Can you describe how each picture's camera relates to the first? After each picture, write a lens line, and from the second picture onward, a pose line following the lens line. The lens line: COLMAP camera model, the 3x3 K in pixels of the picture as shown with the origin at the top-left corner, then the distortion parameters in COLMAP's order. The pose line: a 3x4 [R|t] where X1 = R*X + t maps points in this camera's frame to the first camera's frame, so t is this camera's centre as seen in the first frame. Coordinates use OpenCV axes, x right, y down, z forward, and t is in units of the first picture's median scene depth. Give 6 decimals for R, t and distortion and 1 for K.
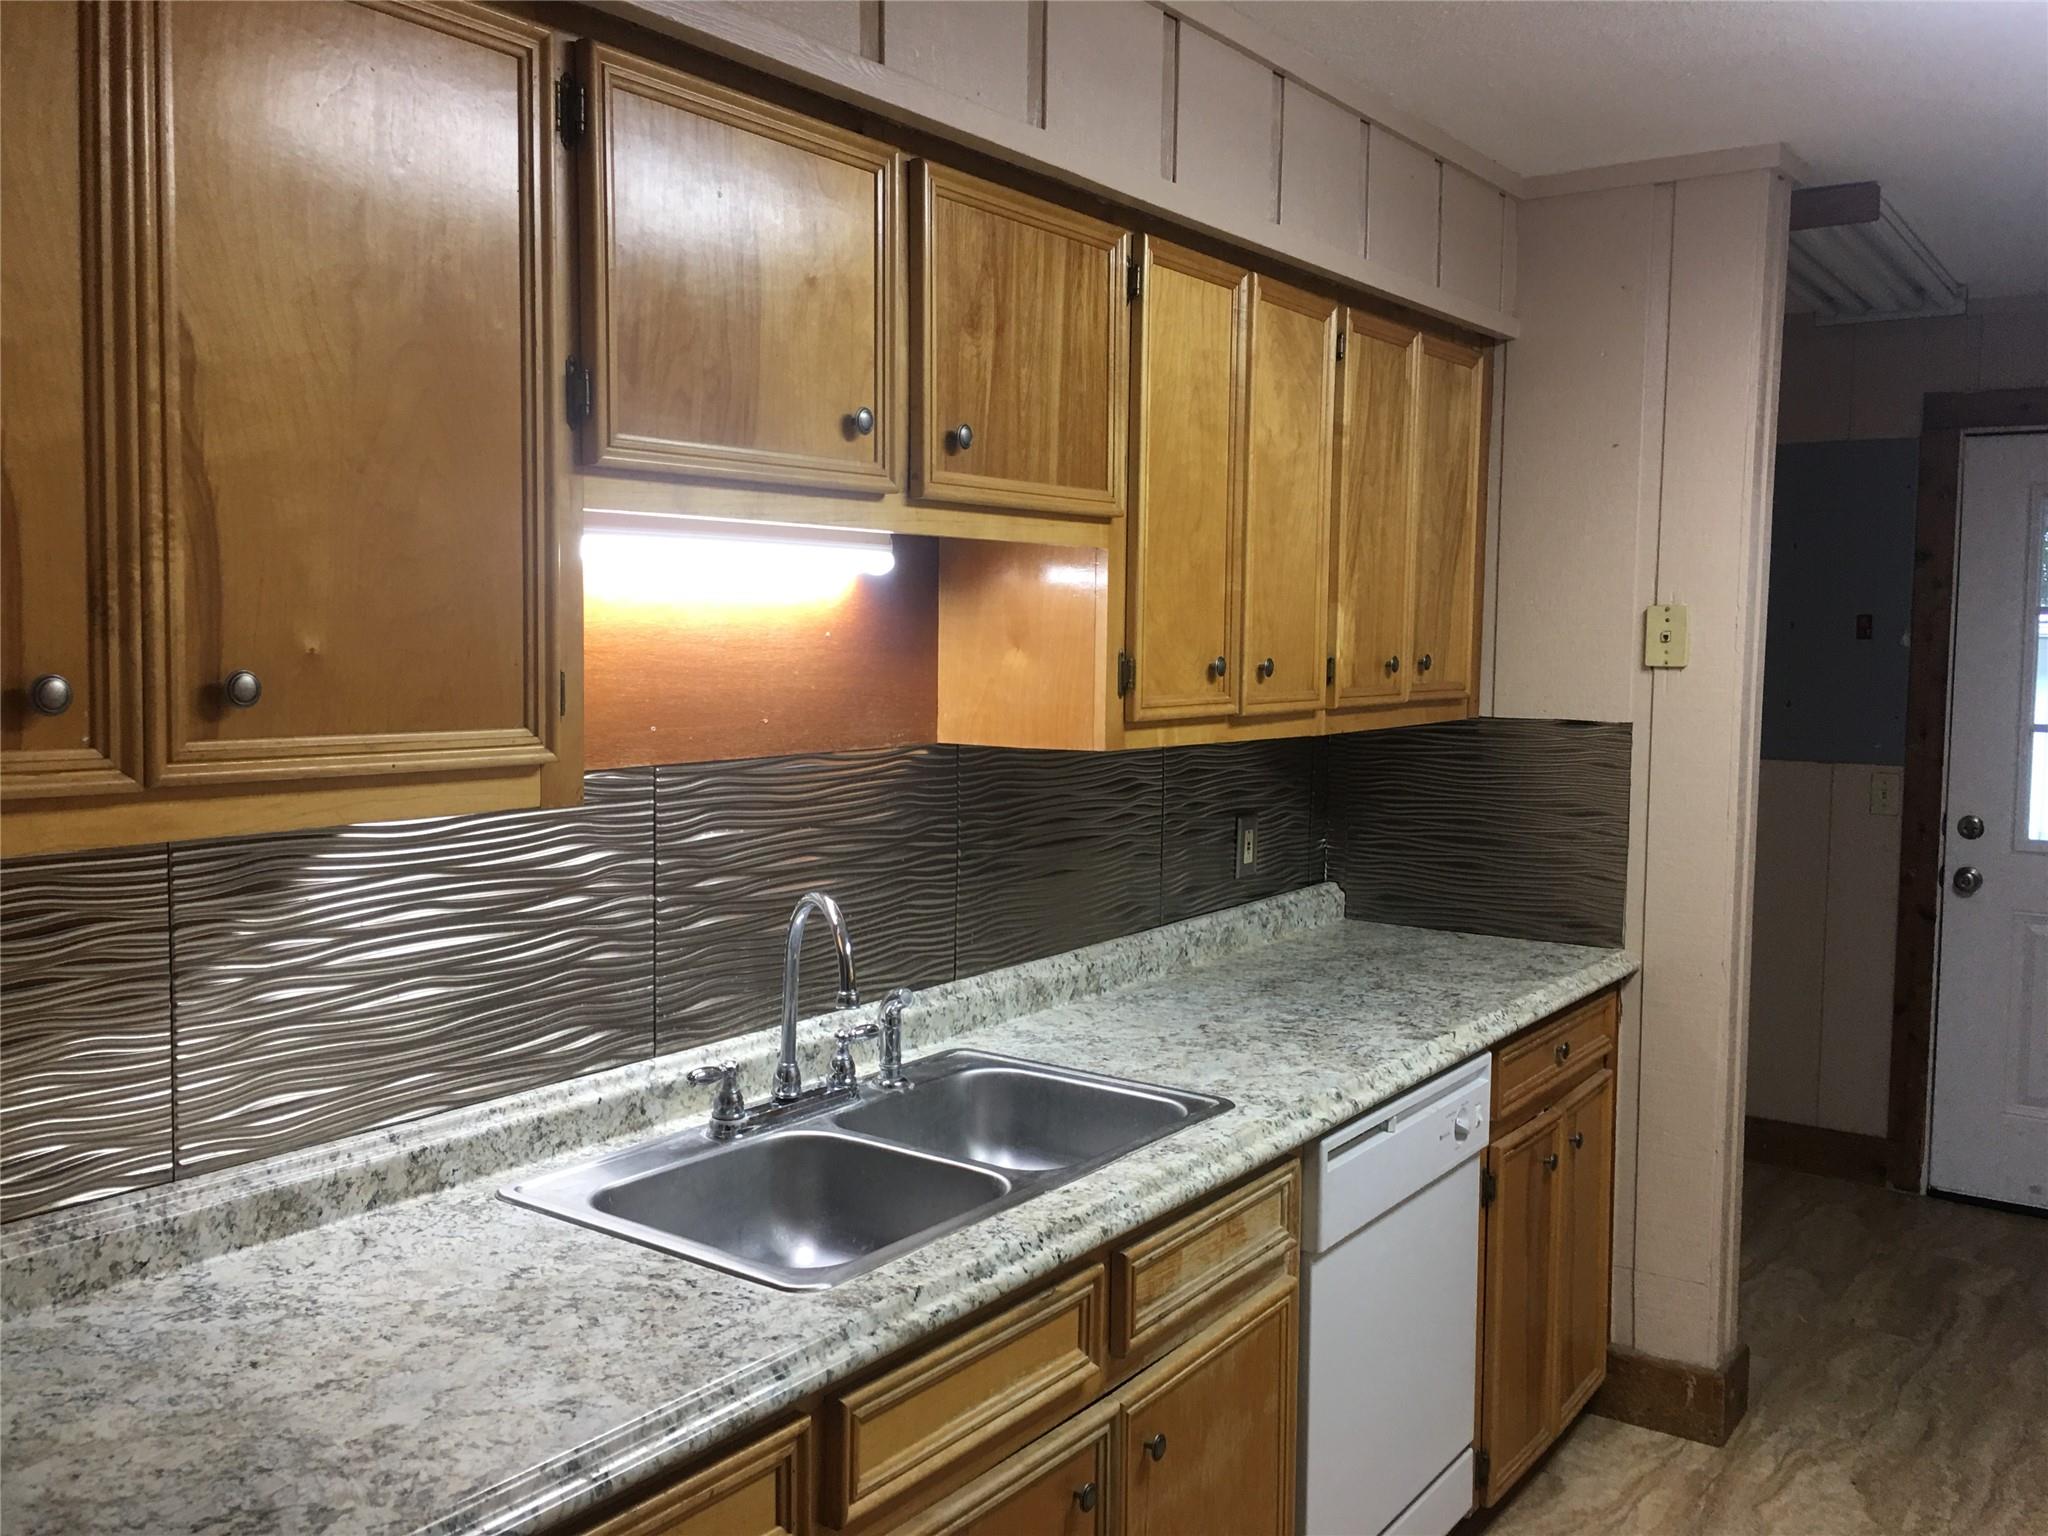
lens RADIAL K [[1754.9, 0, 1022.0], [0, 1754.9, 758.8], [0, 0, 1]] dist [0.039968, -0.018046]
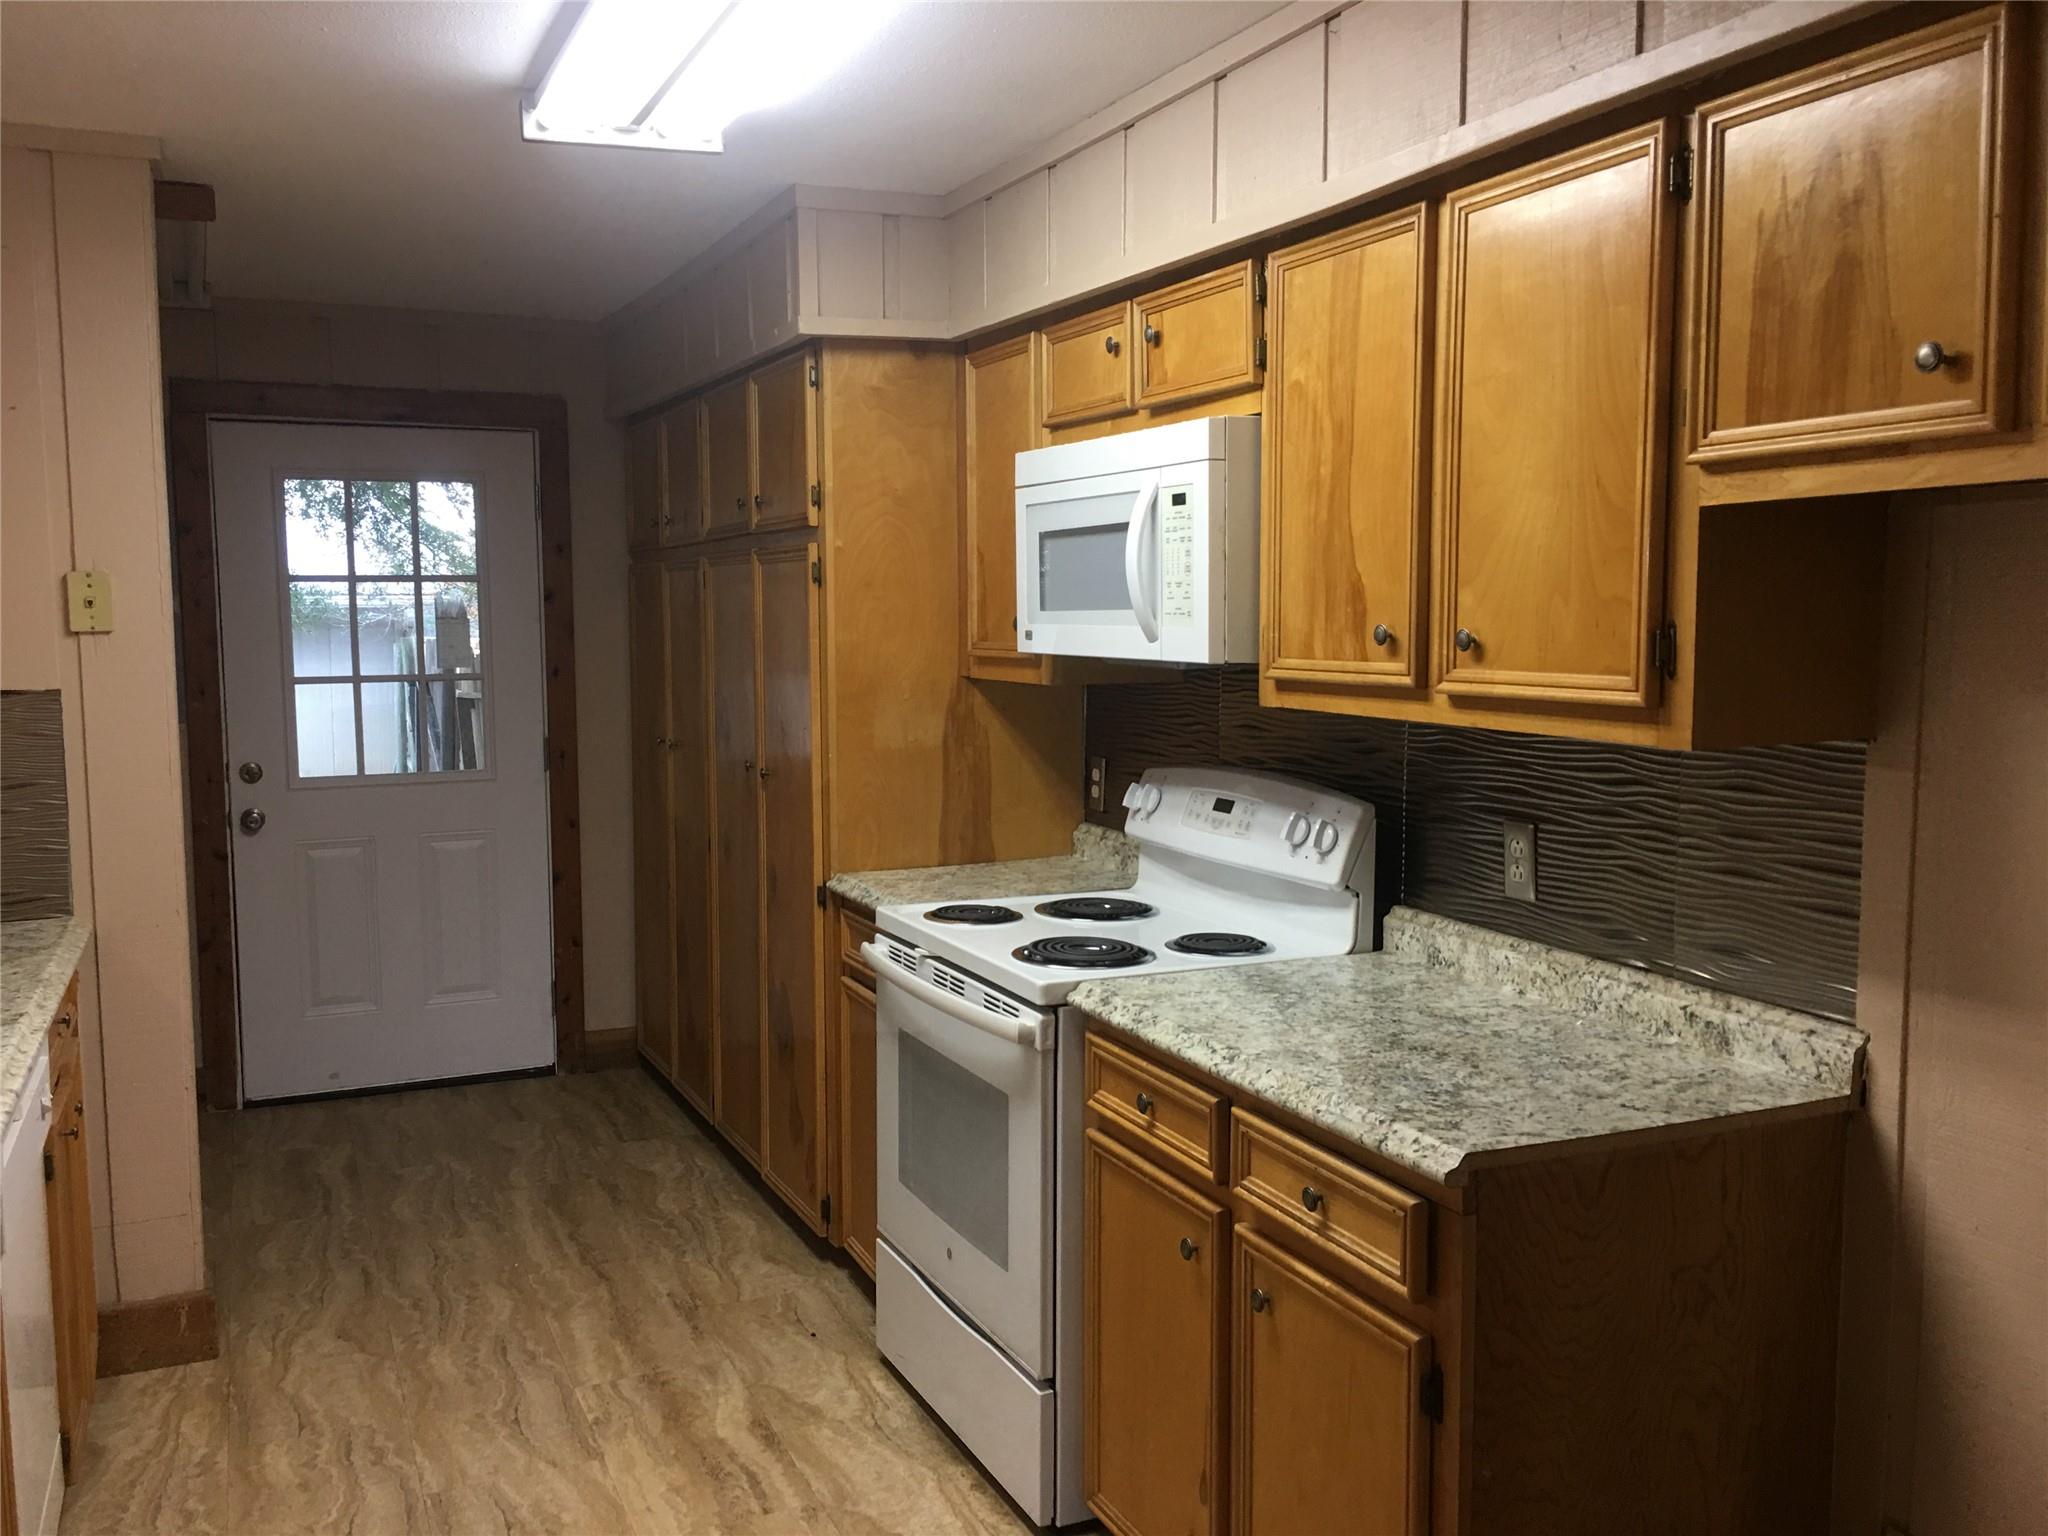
lens RADIAL K [[1754.9, 0, 1022.0], [0, 1754.9, 758.8], [0, 0, 1]] dist [0.039968, -0.018046]
pose [[0.500674, -0.085912, 0.861362, -0.249735], [0.070678, 0.995798, 0.058238, -0.001047], [-0.862746, 0.031721, 0.504642, 0.025800]]
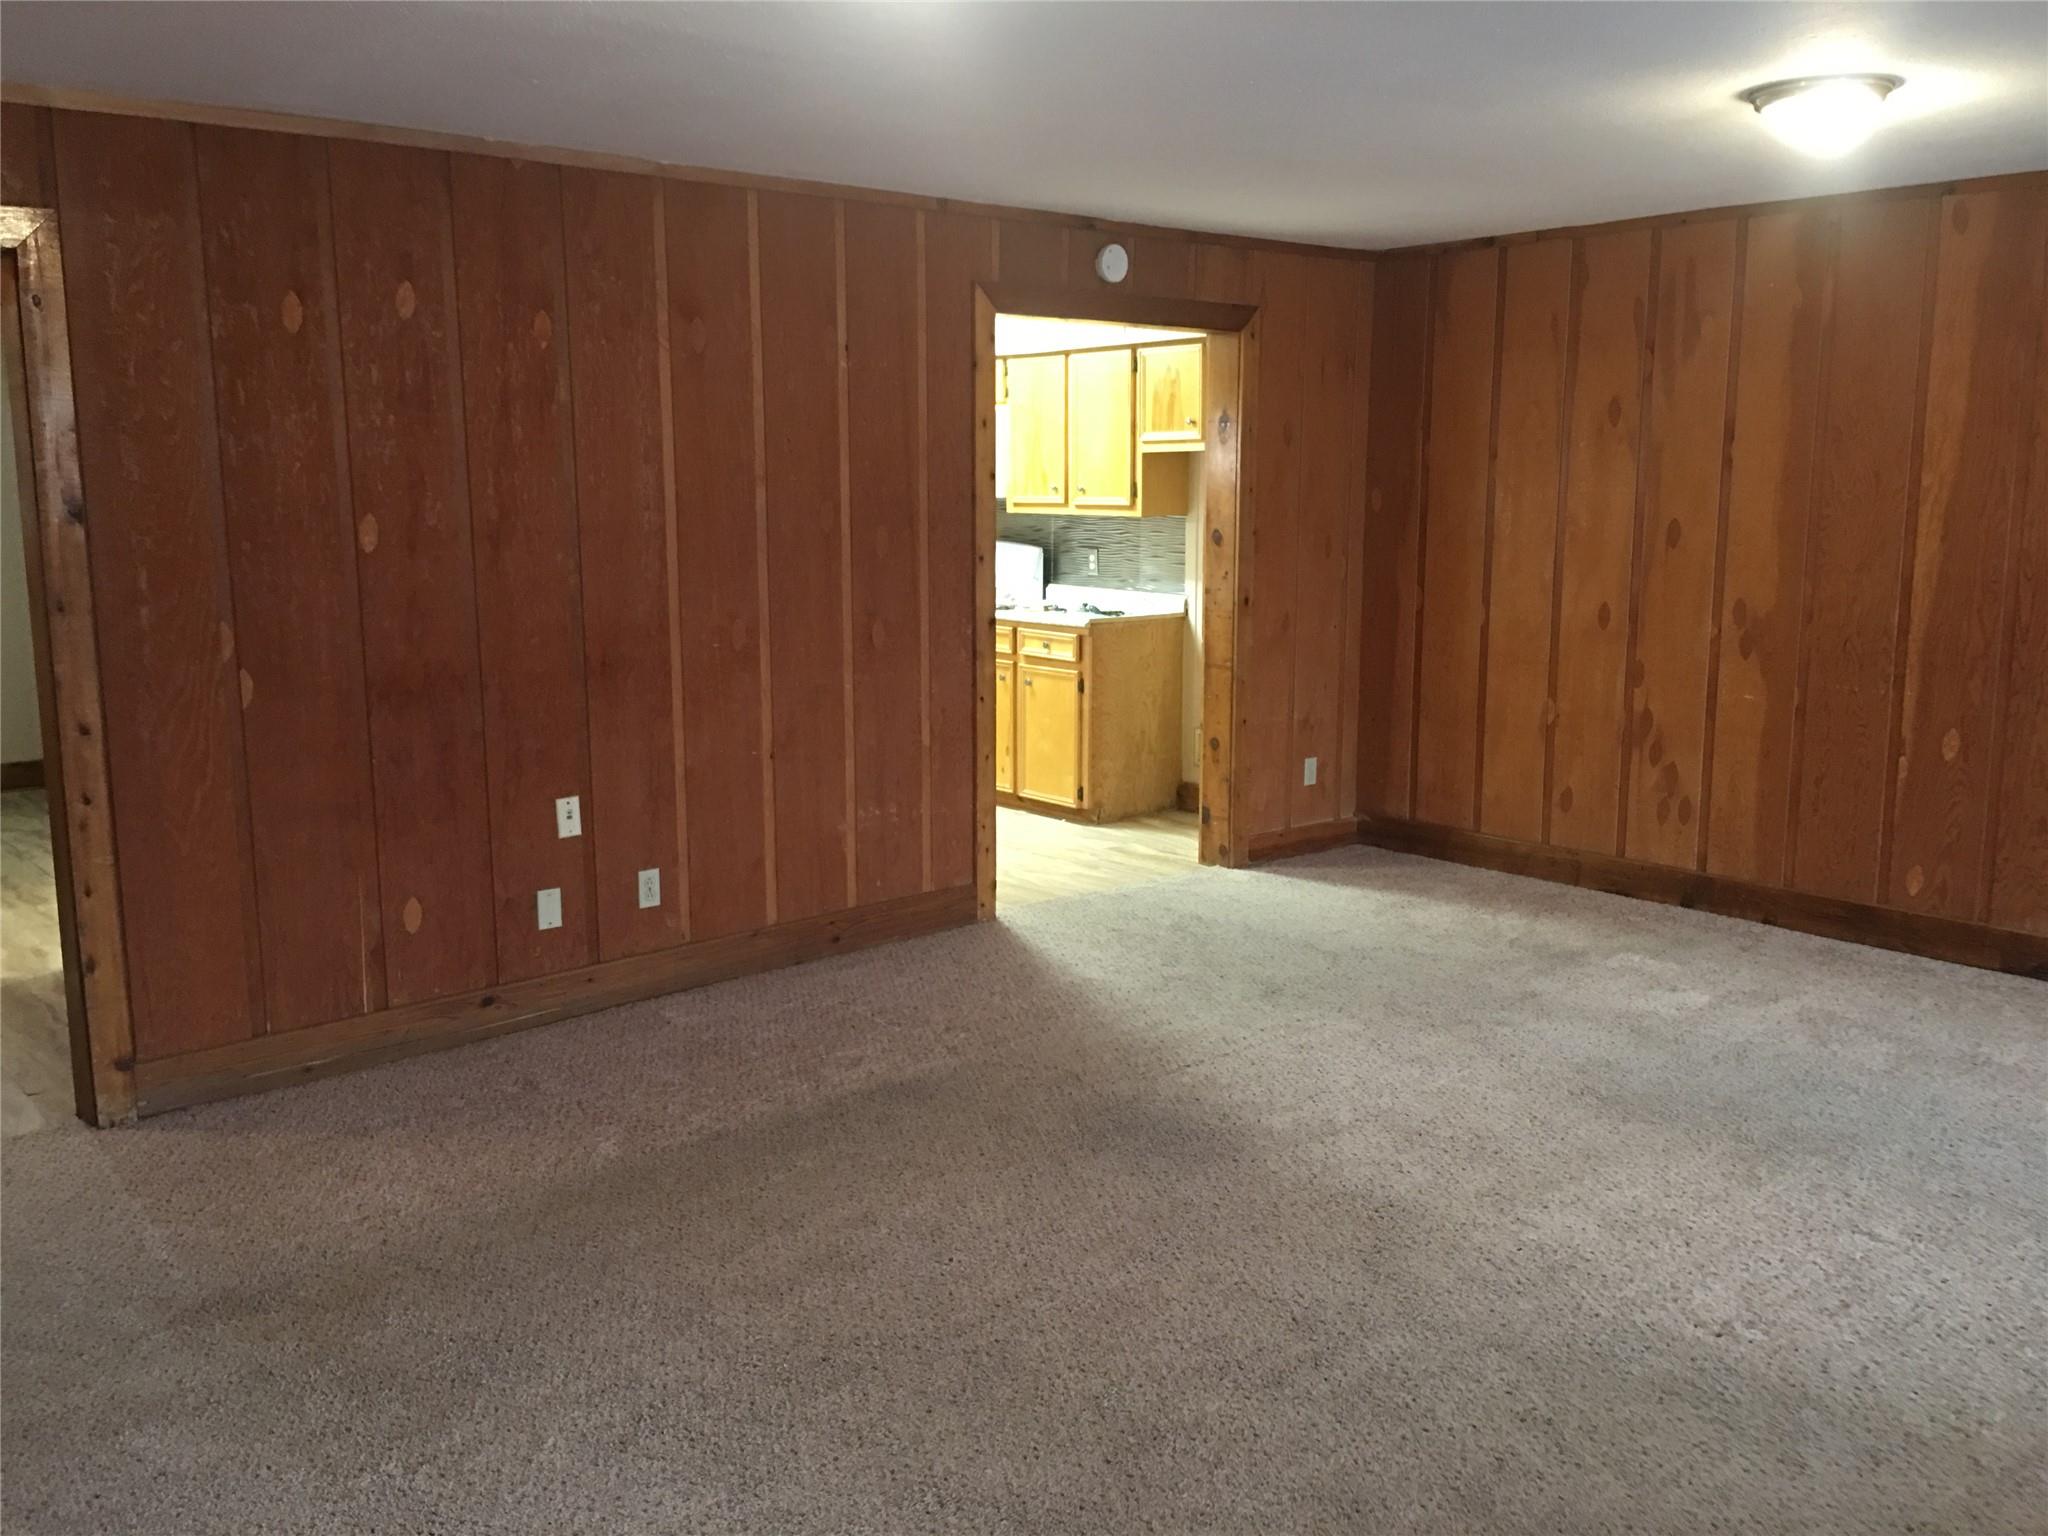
lens RADIAL K [[1754.9, 0, 1022.0], [0, 1754.9, 758.8], [0, 0, 1]] dist [0.039968, -0.018046]
pose [[0.227386, -0.164526, 0.959806, -1.106507], [0.080086, 0.985445, 0.149948, 0.001012], [-0.970506, 0.042771, 0.237253, -0.115354]]
